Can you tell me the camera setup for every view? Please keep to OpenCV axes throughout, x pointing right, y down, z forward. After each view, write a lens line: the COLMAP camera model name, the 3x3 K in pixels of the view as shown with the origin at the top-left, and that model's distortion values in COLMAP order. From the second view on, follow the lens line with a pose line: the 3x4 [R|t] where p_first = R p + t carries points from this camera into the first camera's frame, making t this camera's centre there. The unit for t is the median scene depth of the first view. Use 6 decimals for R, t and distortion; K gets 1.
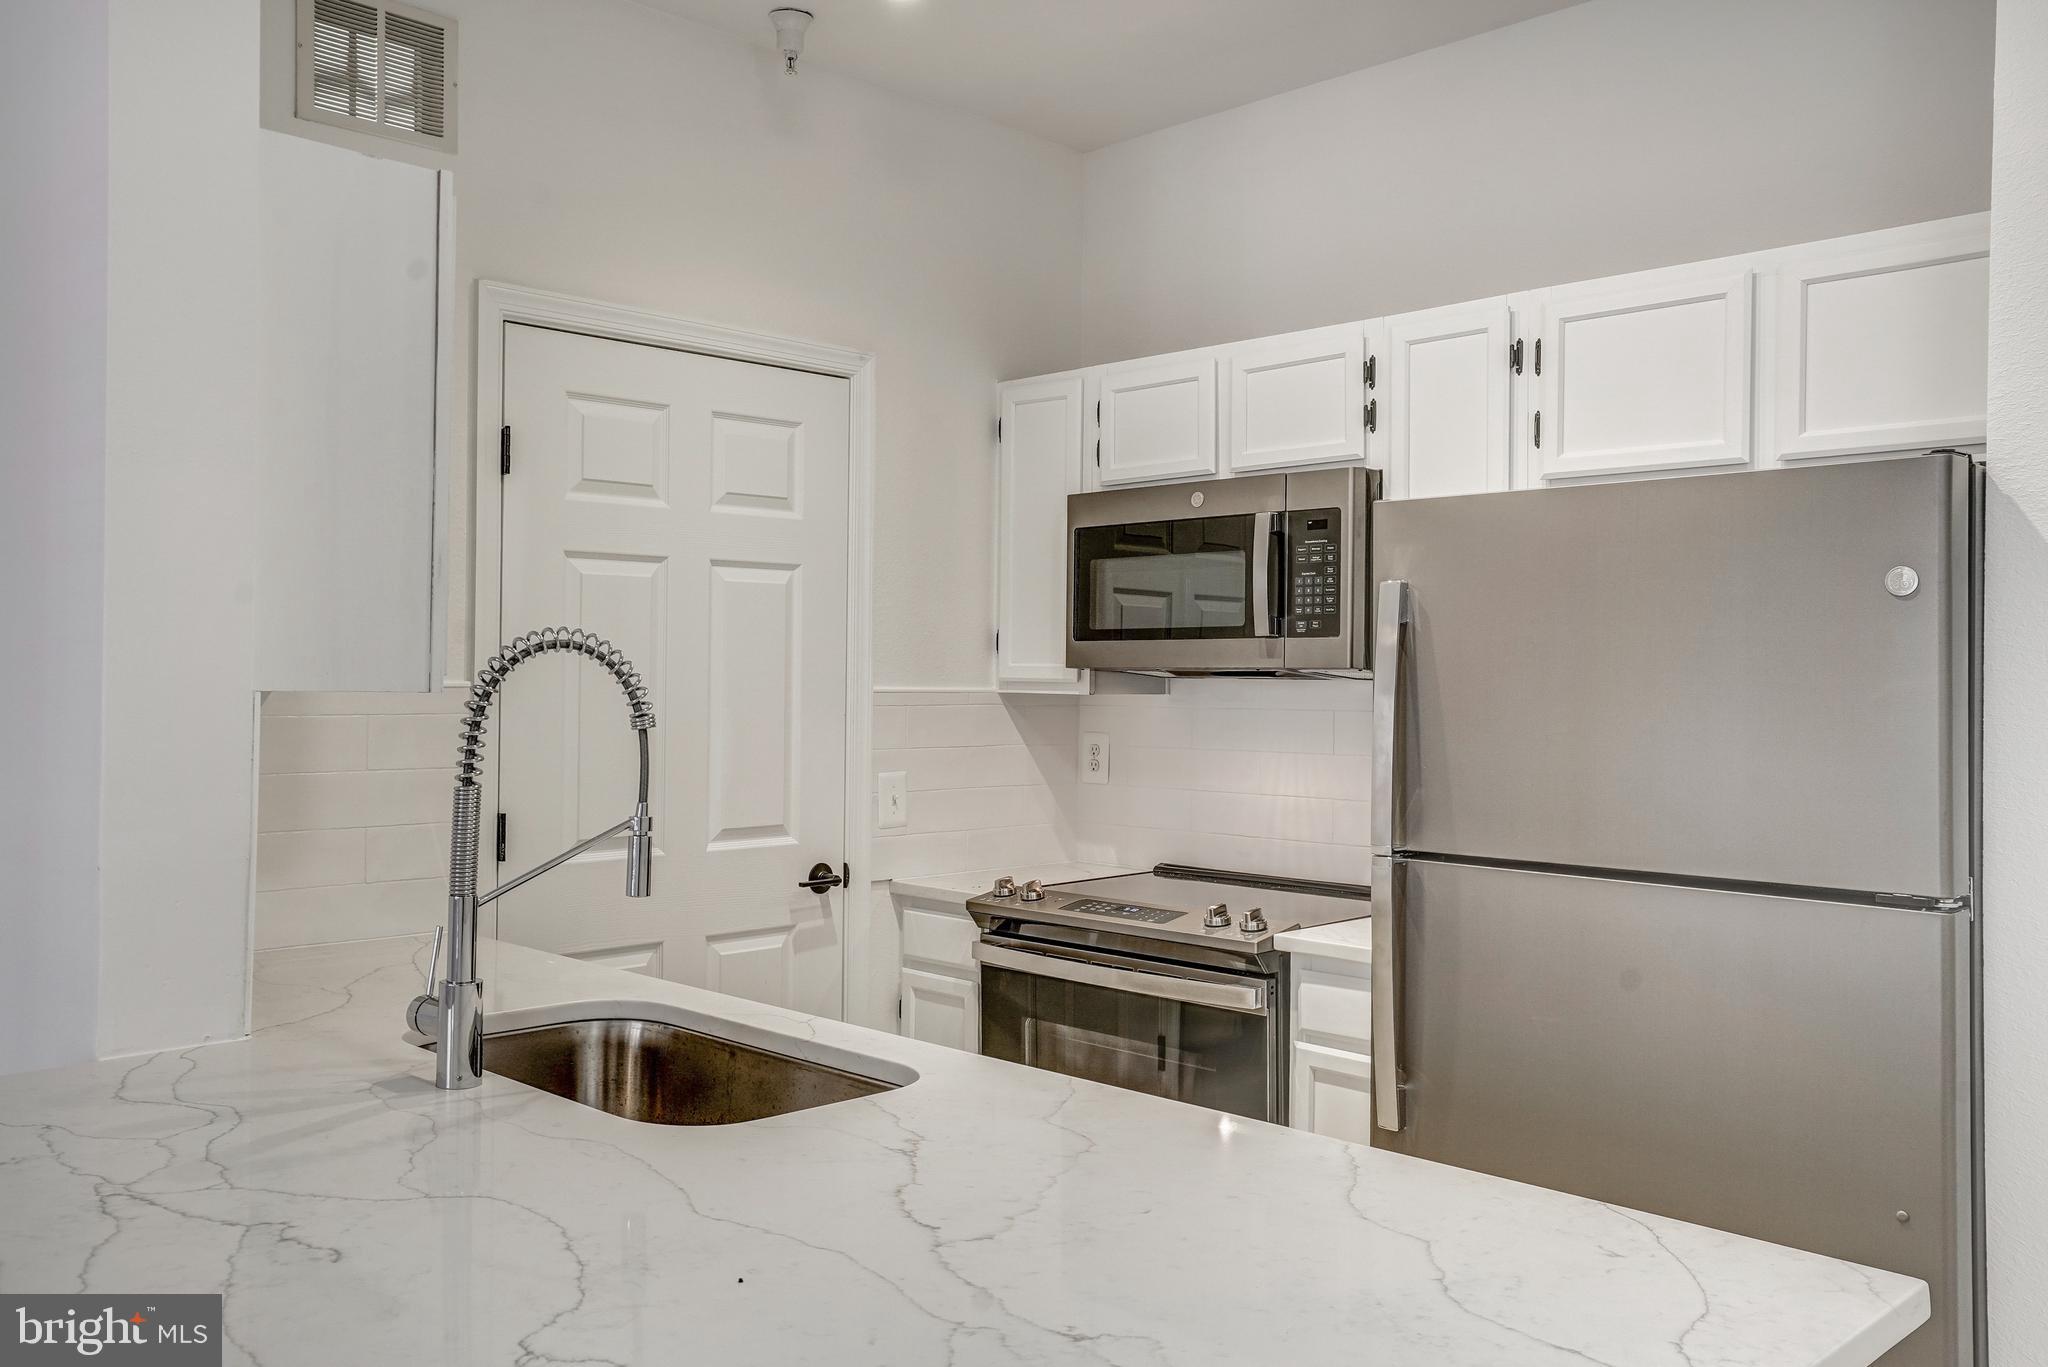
lens RADIAL K [[1649.6, 0, 1016.4], [0, 1649.6, 675.0], [0, 0, 1]] dist [0.037831, -0.004138]
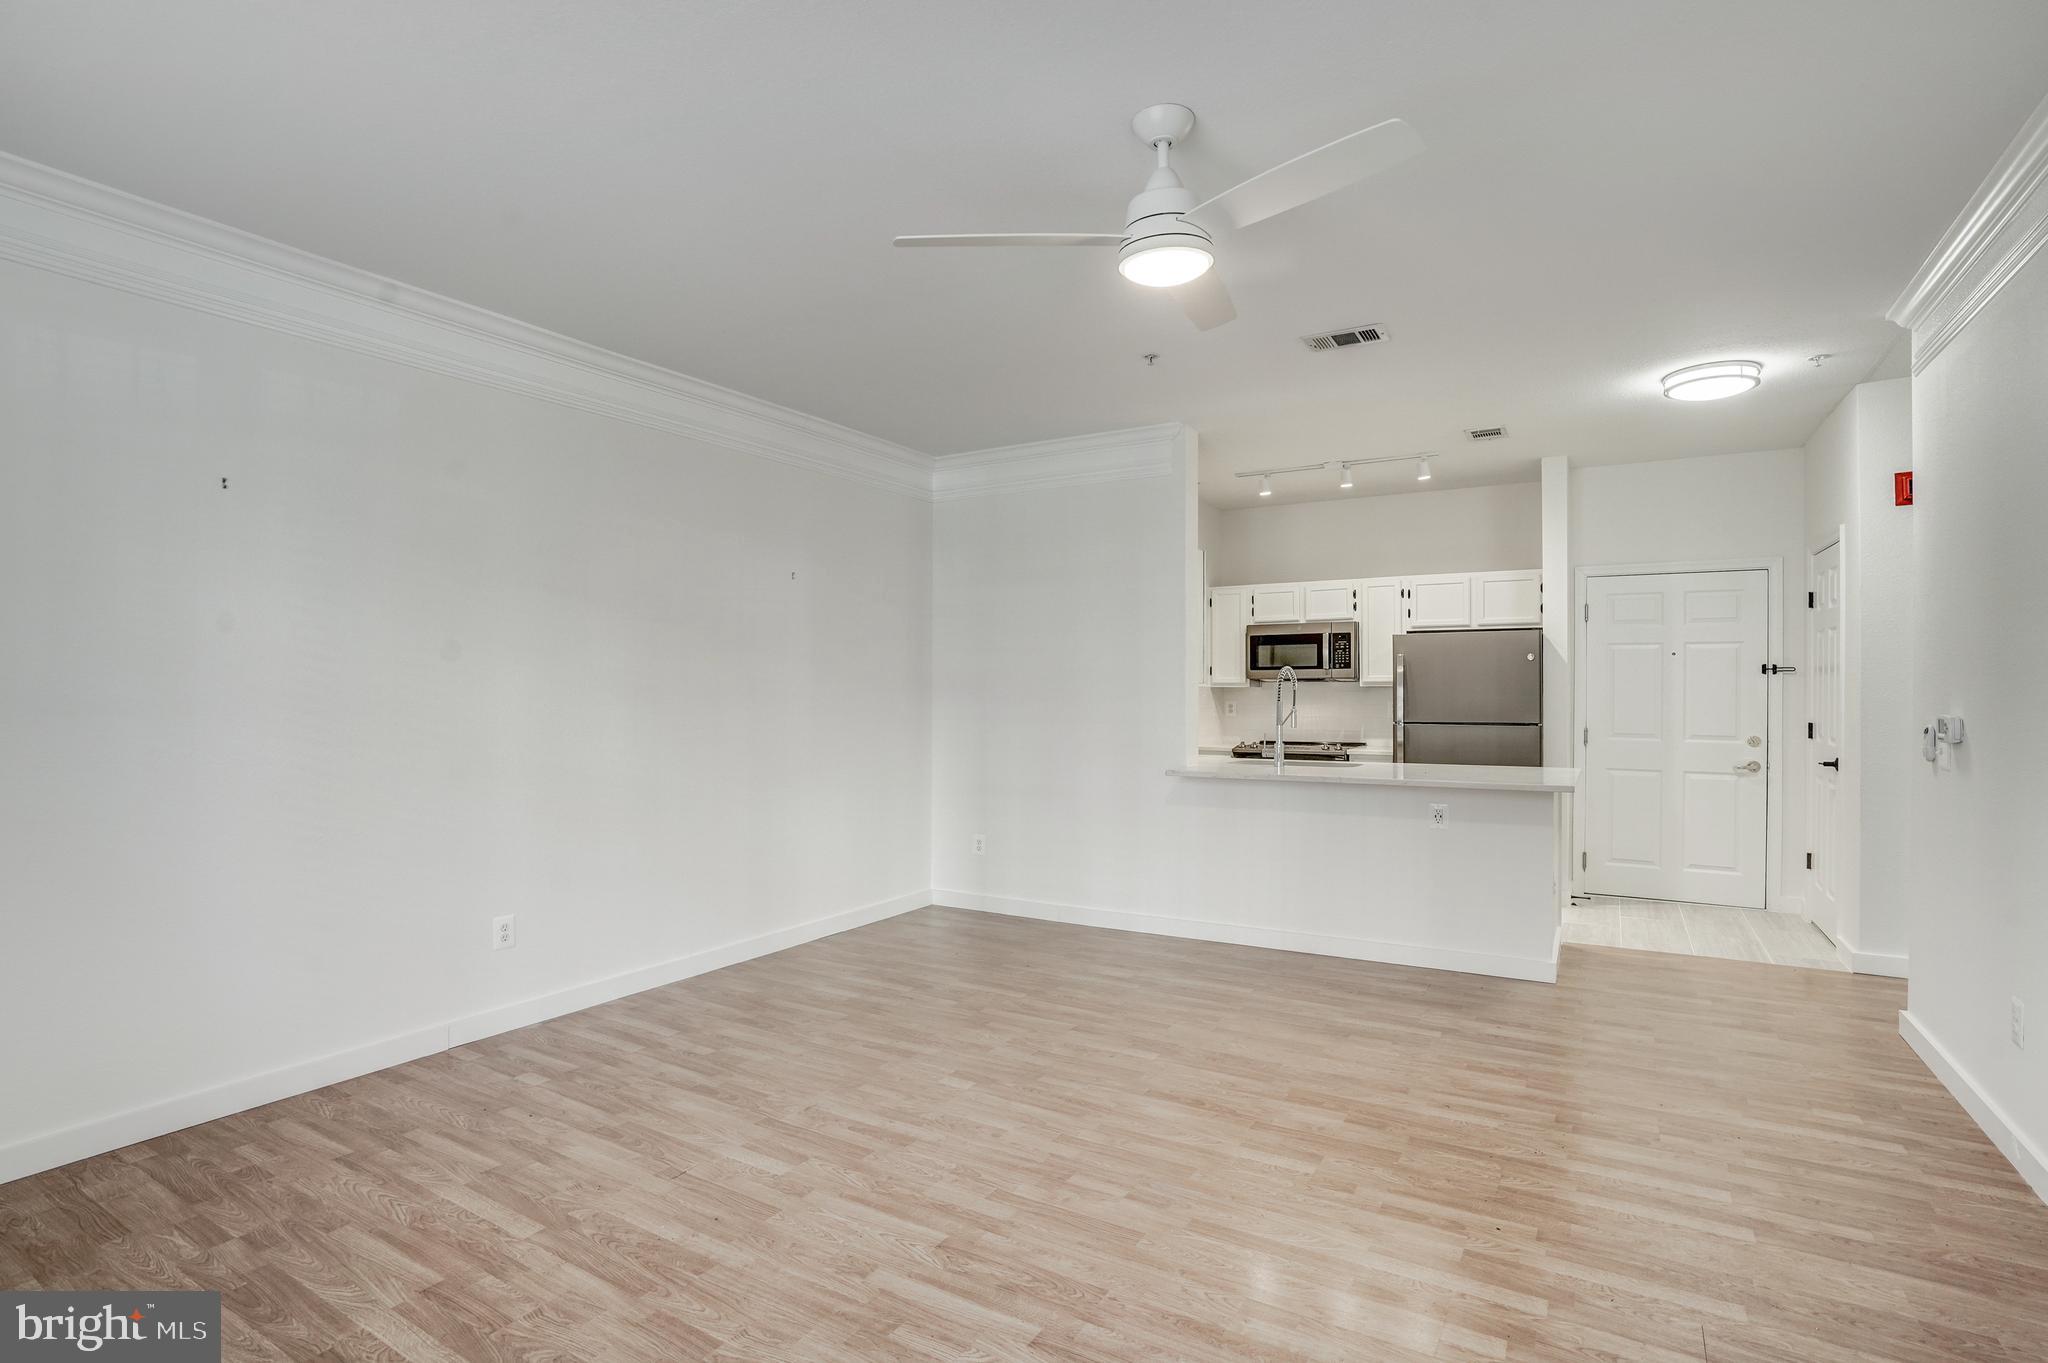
lens RADIAL K [[977.6, 0, 937.9], [0, 977.6, 689.0], [0, 0, 1]] dist [-0.063693, 0.021151]
pose [[0.978521, -0.007383, 0.206017, -1.072937], [0.007394, 0.999972, 0.000714, 0.011927], [-0.206017, 0.000824, 0.978548, -0.829807]]
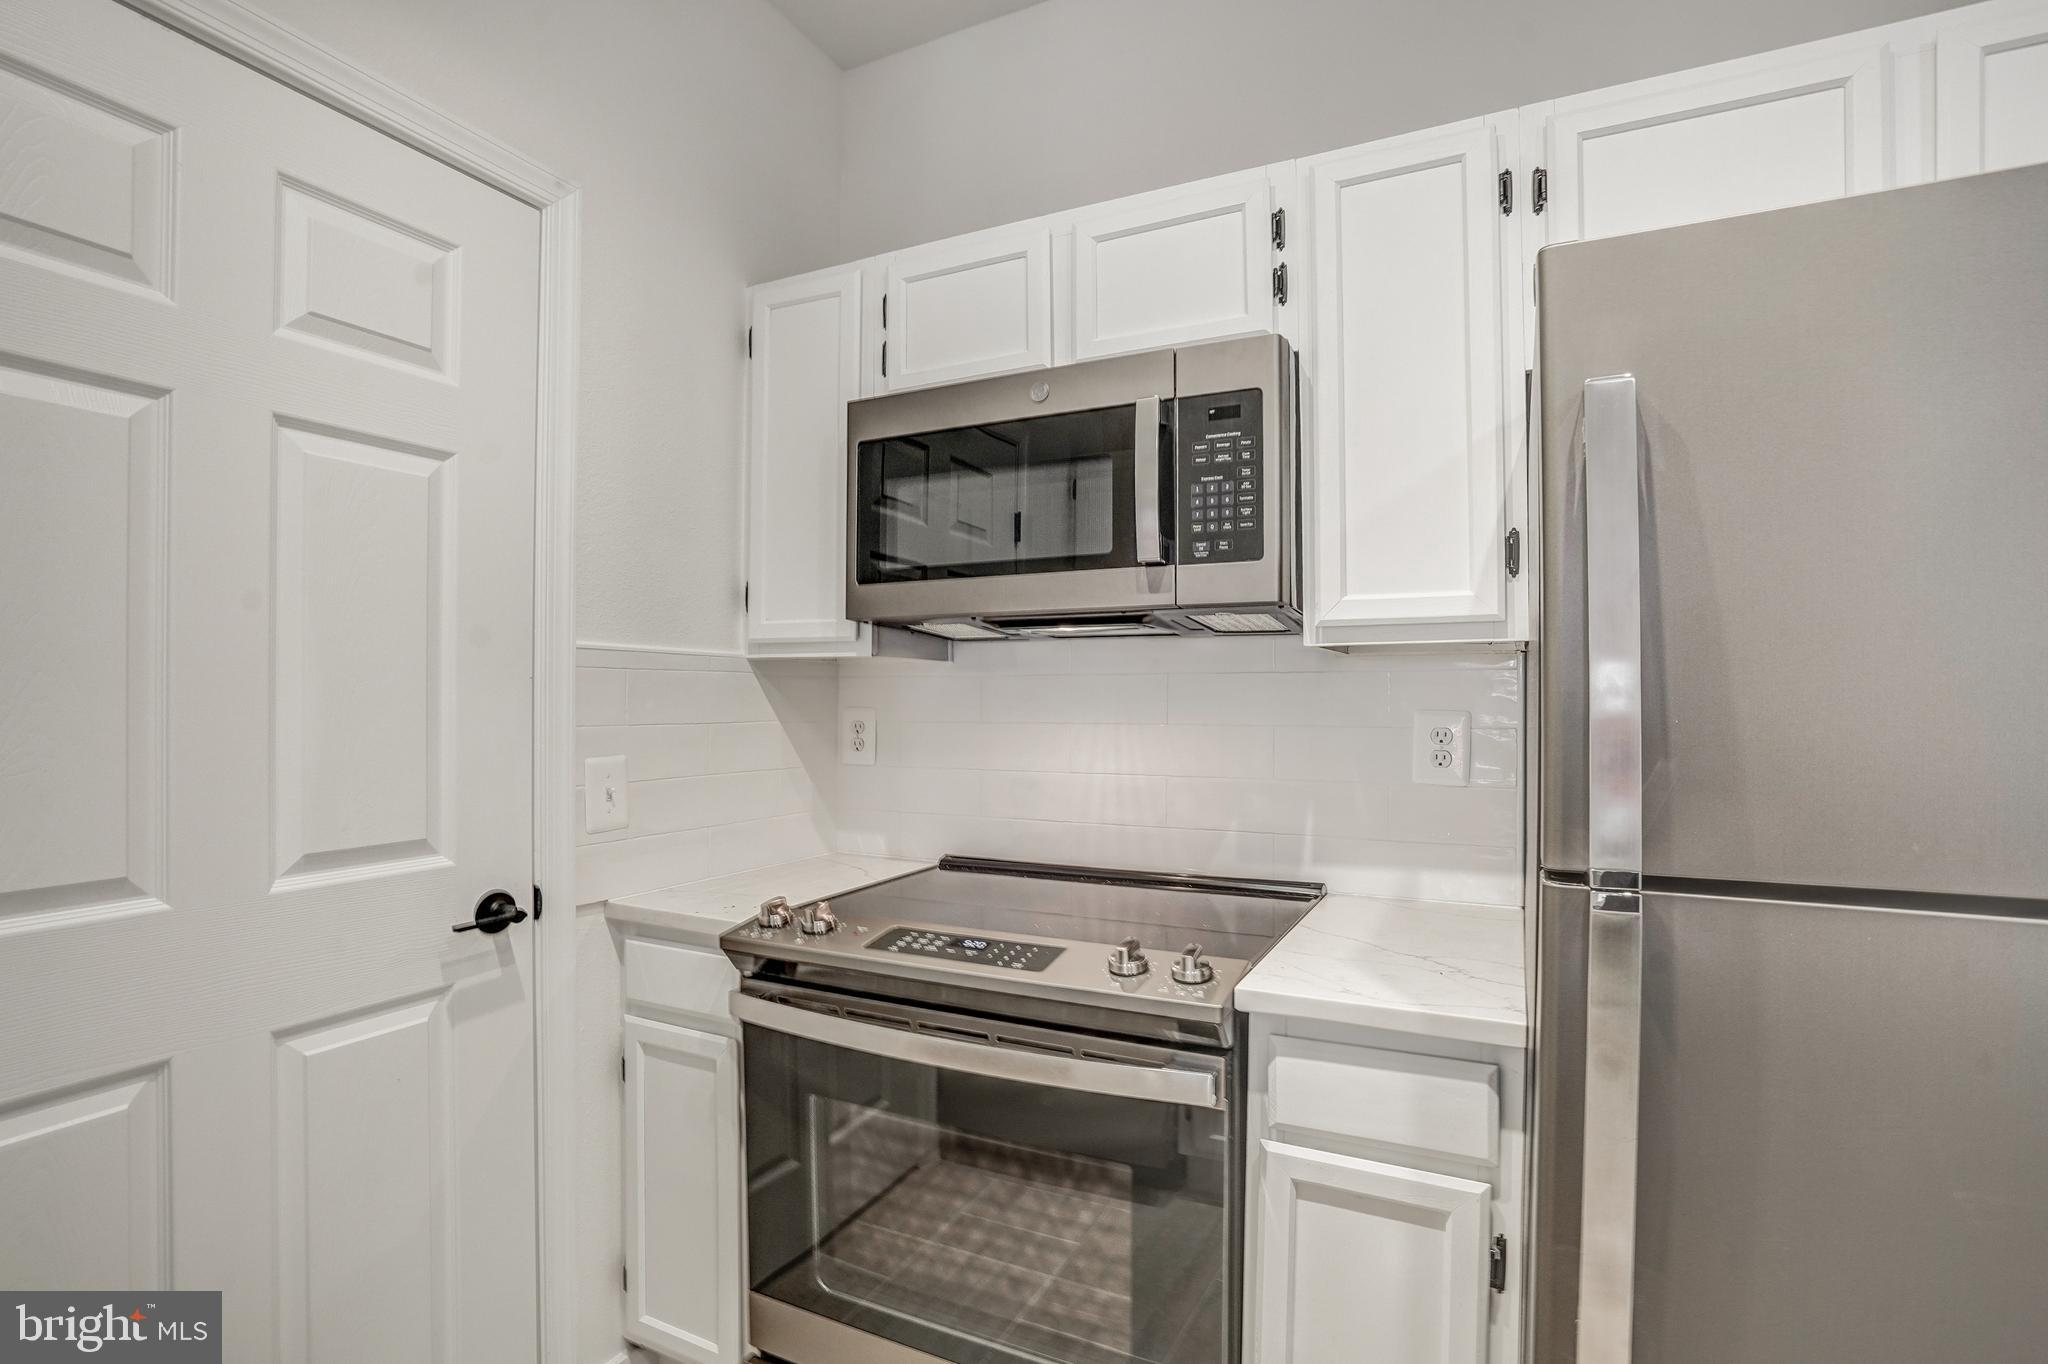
lens RADIAL K [[958.6, 0, 1072.4], [0, 958.6, 707.8], [0, 0, 1]] dist [-0.057682, 0.028564]
pose [[0.933320, -0.005760, 0.359001, -0.037034], [0.001066, 0.999911, 0.013272, 0.036084], [-0.359045, -0.012004, 0.933243, 0.609626]]
